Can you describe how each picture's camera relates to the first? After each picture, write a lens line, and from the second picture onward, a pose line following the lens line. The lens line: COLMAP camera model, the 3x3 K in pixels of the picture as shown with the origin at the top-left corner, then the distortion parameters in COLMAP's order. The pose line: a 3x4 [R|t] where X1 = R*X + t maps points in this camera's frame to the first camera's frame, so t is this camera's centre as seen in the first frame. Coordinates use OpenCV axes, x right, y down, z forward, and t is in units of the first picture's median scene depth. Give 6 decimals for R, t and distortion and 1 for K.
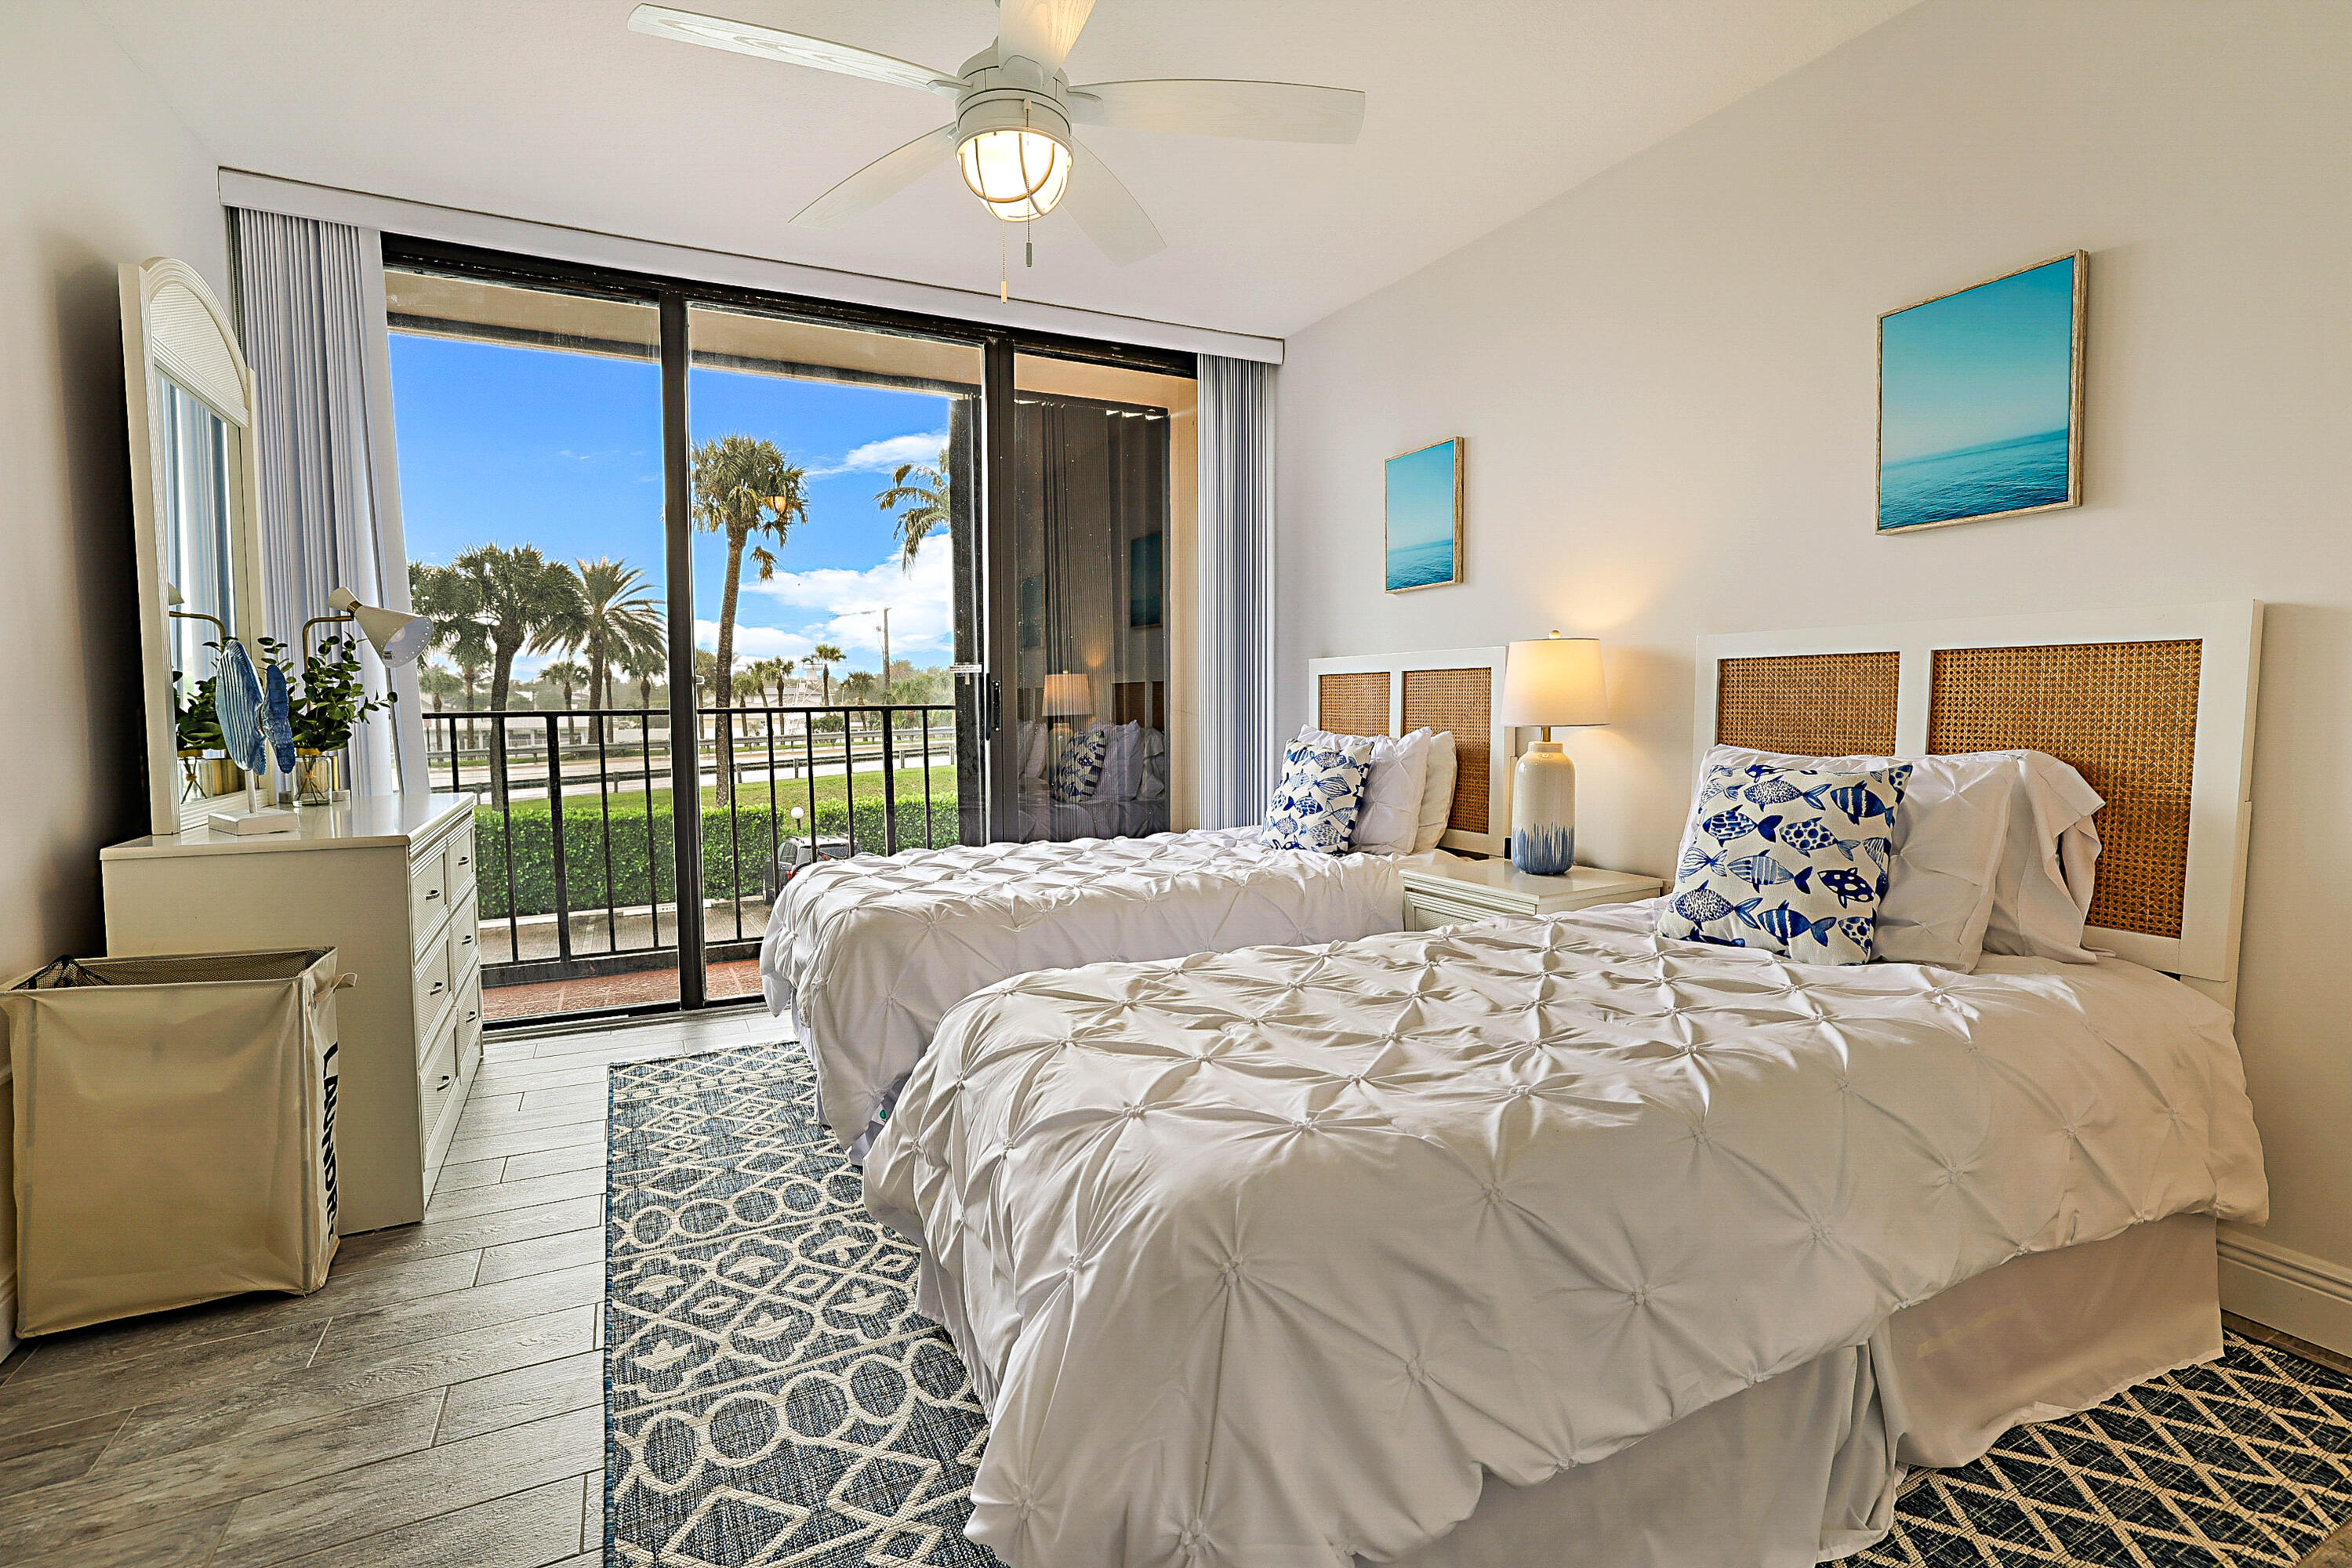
lens RADIAL K [[1088.9, 0, 1176.0], [0, 1088.9, 784.0], [0, 0, 1]] dist [-0.033769, -0.000235]
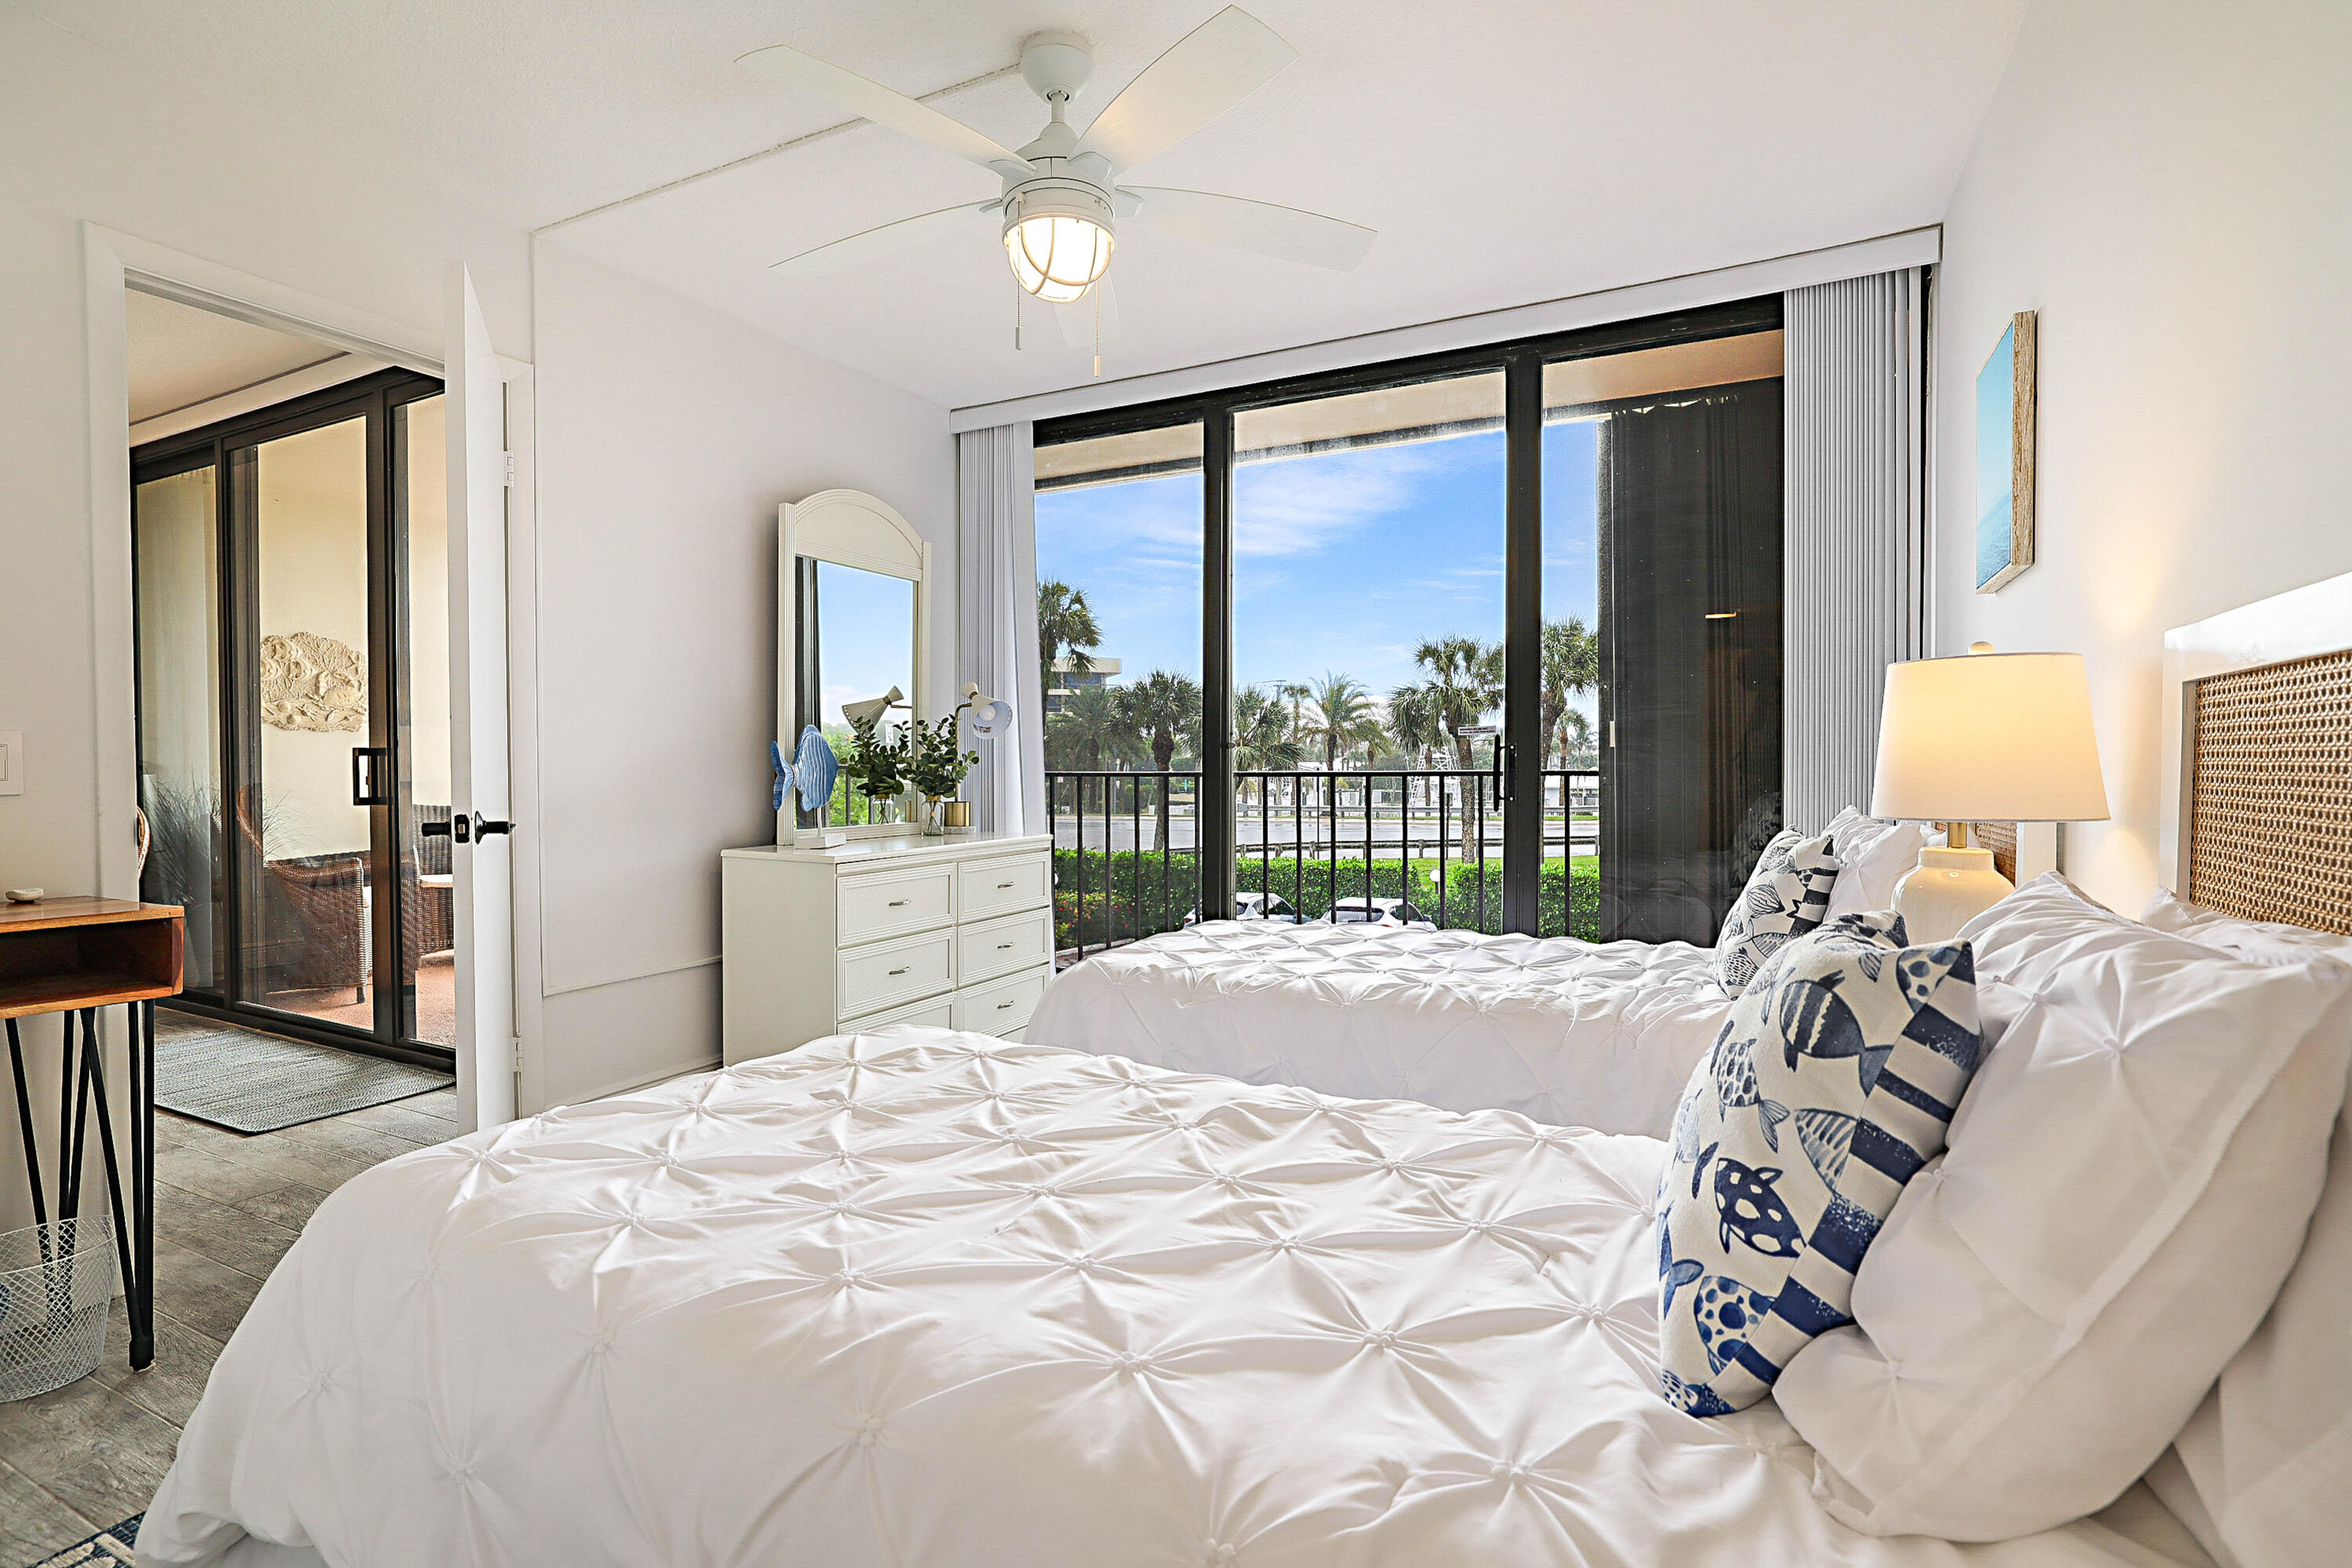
lens RADIAL K [[1131.8, 0, 1175.0], [0, 1131.8, 785.9], [0, 0, 1]] dist [-0.044413, 0.026081]
pose [[0.565607, 0.018744, -0.824462, 0.554690], [-0.063169, 0.997789, -0.020651, -0.032484], [0.822252, 0.063761, 0.565541, 0.348720]]
